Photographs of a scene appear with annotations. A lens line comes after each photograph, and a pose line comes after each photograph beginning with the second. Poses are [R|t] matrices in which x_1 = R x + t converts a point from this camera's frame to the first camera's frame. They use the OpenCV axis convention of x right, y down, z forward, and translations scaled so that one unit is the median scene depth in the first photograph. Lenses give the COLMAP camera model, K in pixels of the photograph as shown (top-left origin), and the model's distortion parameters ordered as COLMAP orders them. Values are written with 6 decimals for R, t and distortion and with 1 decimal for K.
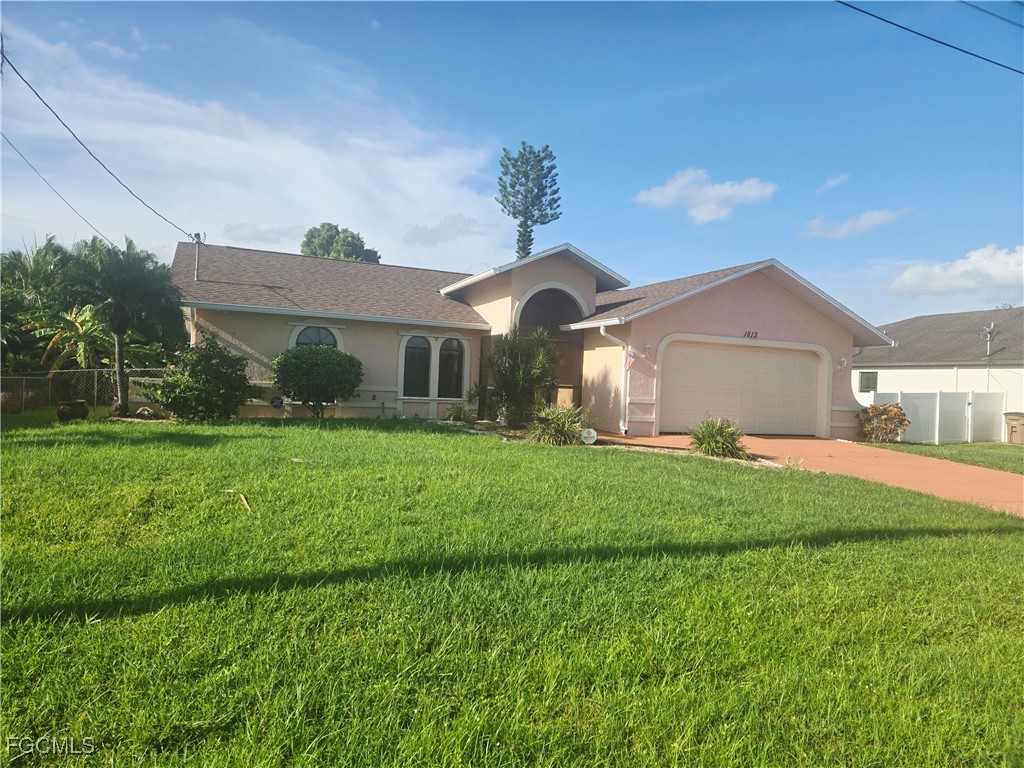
lens RADIAL K [[700.2, 0, 517.1], [0, 700.2, 382.5], [0, 0, 1]] dist [0.048847, -0.004264]
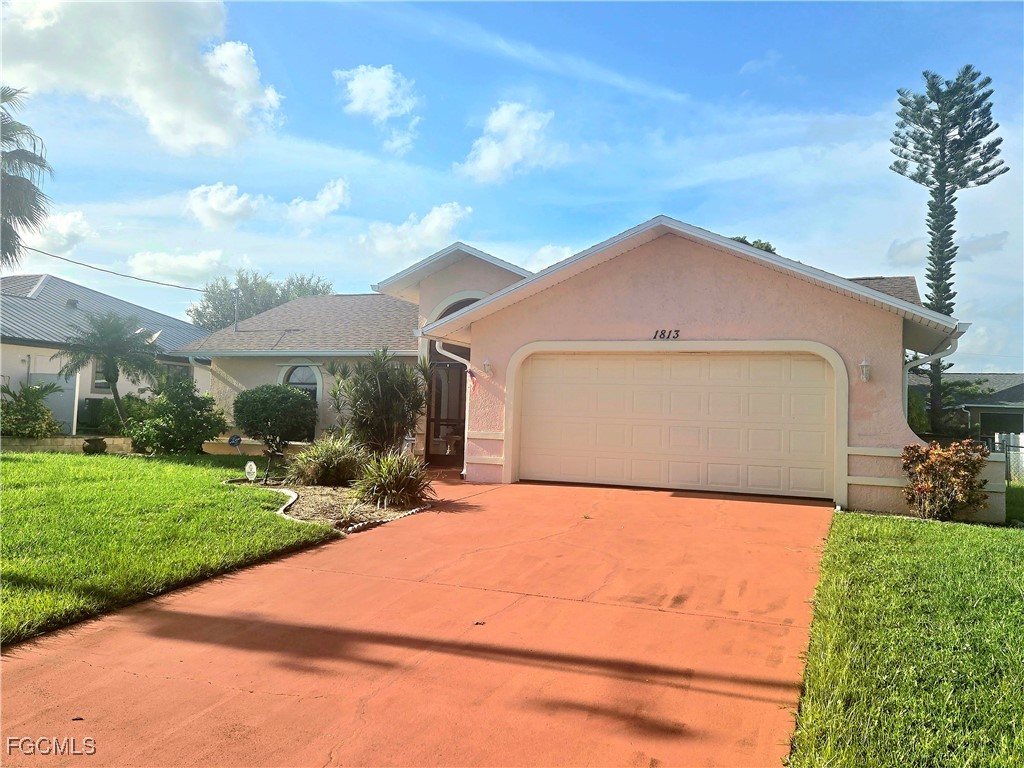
lens RADIAL K [[888.8, 0, 512.0], [0, 888.8, 384.0], [0, 0, 1]] dist [0.084792, -0.132926]
pose [[0.701957, -0.050991, -0.710392, 0.717437], [0.001941, 0.997567, -0.069686, 0.030231], [0.712217, 0.047538, 0.700348, 0.290959]]
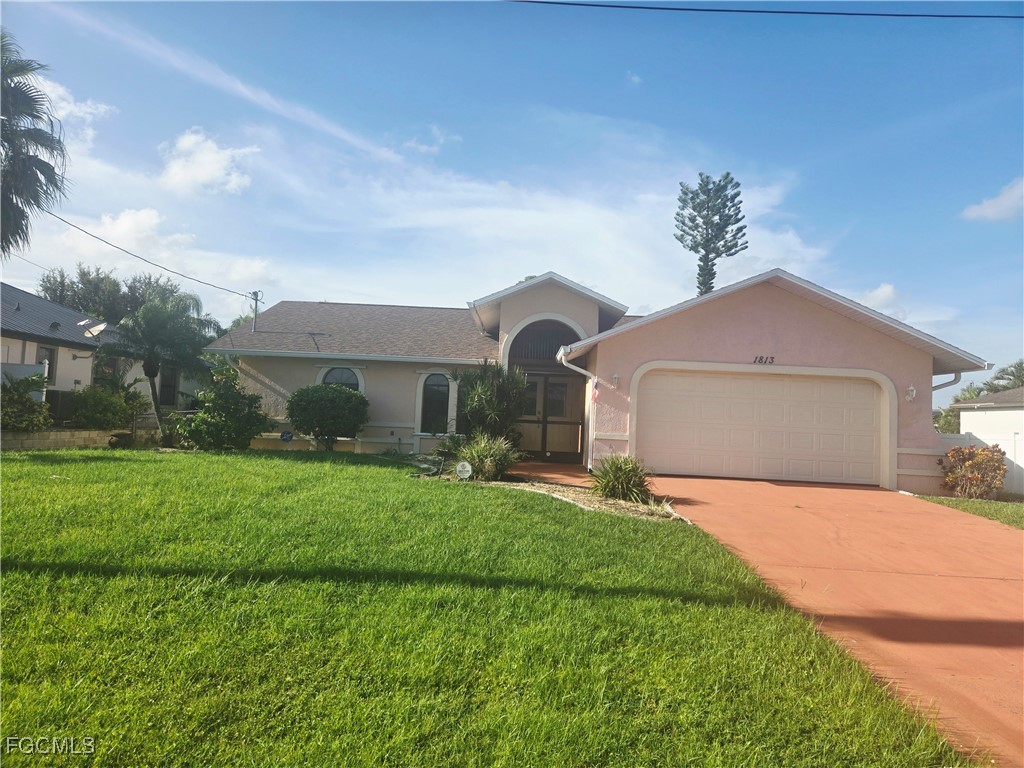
lens RADIAL K [[700.2, 0, 517.1], [0, 700.2, 382.5], [0, 0, 1]] dist [0.048847, -0.004264]
pose [[0.913375, -0.024966, -0.406352, 0.356779], [-0.003135, 0.997657, -0.068341, 0.014984], [0.407107, 0.063695, 0.911157, 0.104871]]
